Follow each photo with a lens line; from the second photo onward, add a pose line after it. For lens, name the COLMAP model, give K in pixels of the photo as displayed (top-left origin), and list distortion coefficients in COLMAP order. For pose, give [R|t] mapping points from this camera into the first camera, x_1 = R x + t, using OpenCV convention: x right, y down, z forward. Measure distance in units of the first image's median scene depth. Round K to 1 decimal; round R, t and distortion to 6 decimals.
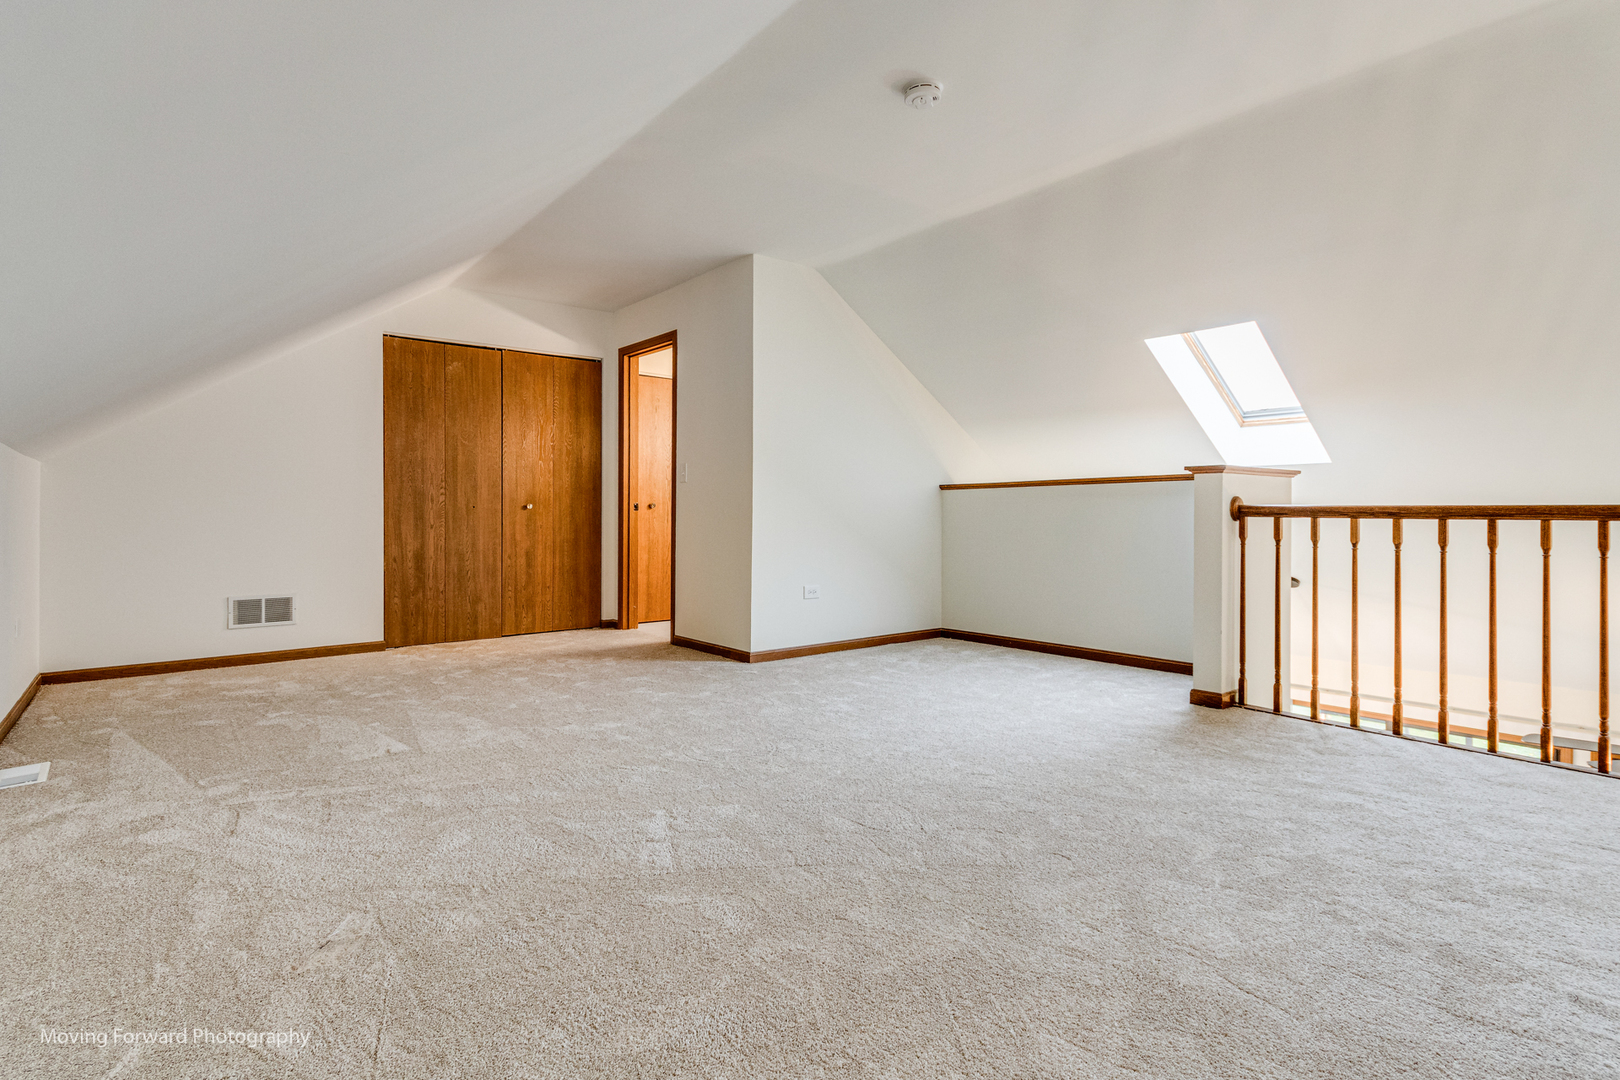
lens RADIAL K [[777.4, 0, 807.8], [0, 777.4, 546.4], [0, 0, 1]] dist [0.003420, 0.001399]
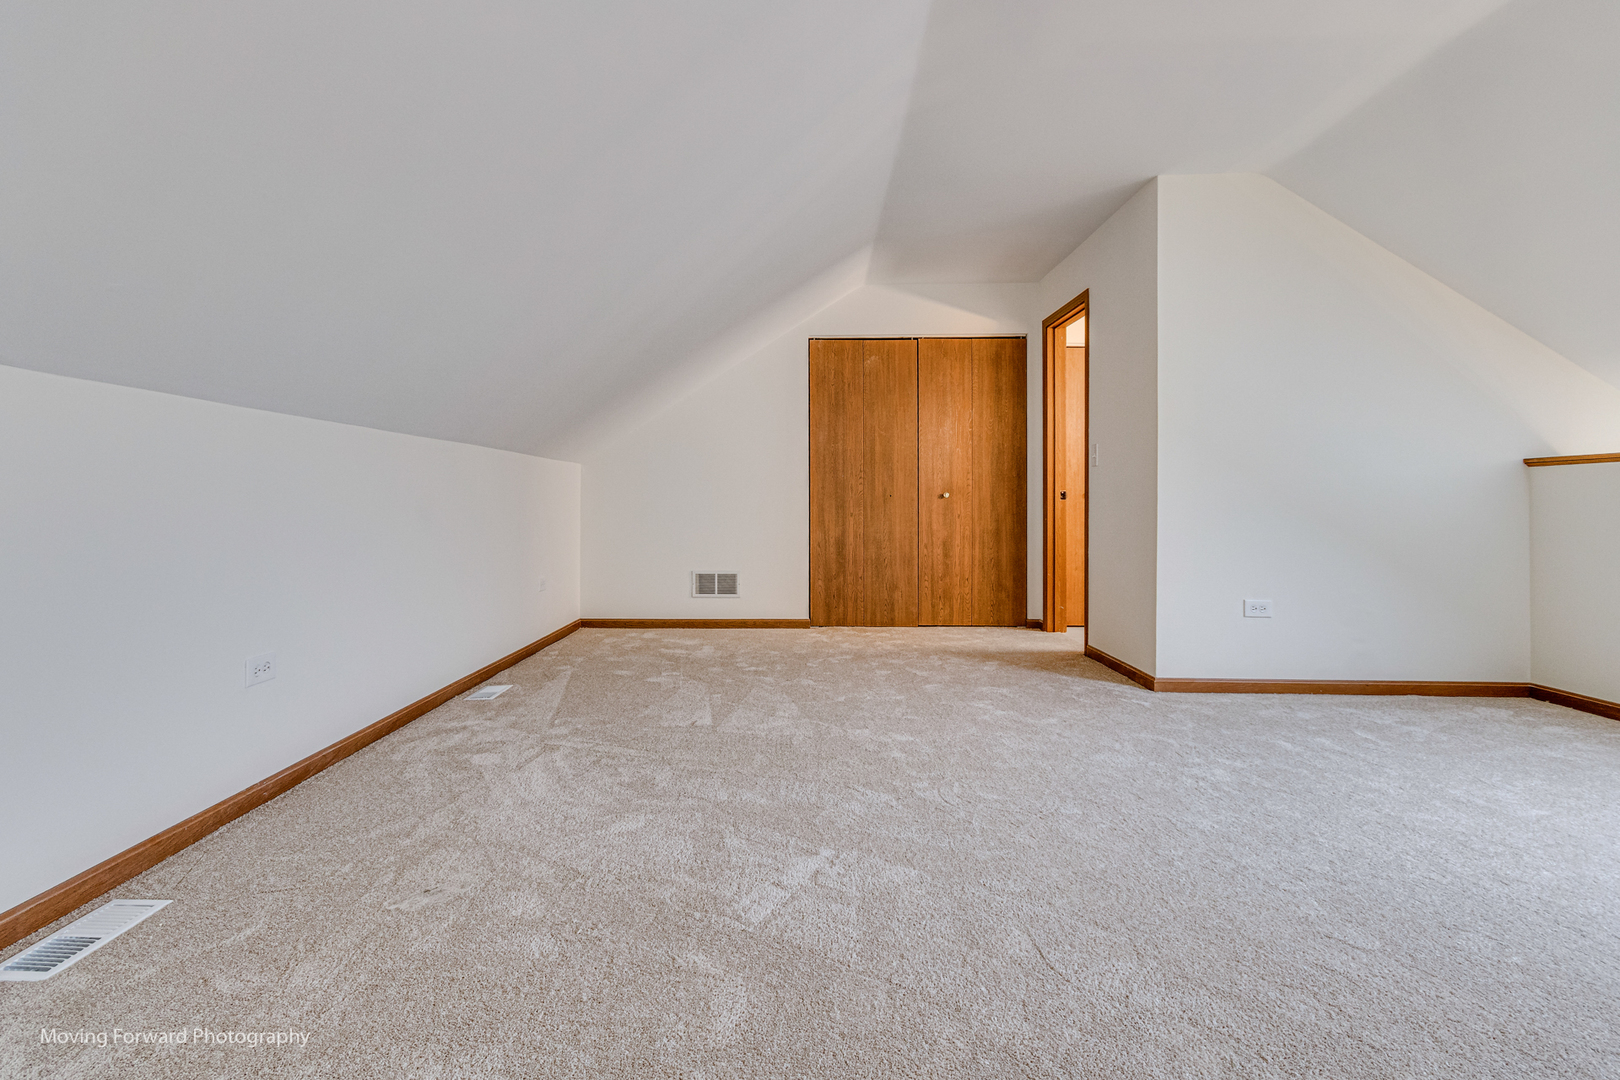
lens RADIAL K [[791.1, 0, 808.7], [0, 791.1, 514.8], [0, 0, 1]] dist [-0.001134, 0.012496]
pose [[0.771768, 0.011235, -0.635805, 0.148057], [-0.029079, 0.999422, -0.017637, -0.004536], [0.635239, 0.032100, 0.771648, 0.135684]]
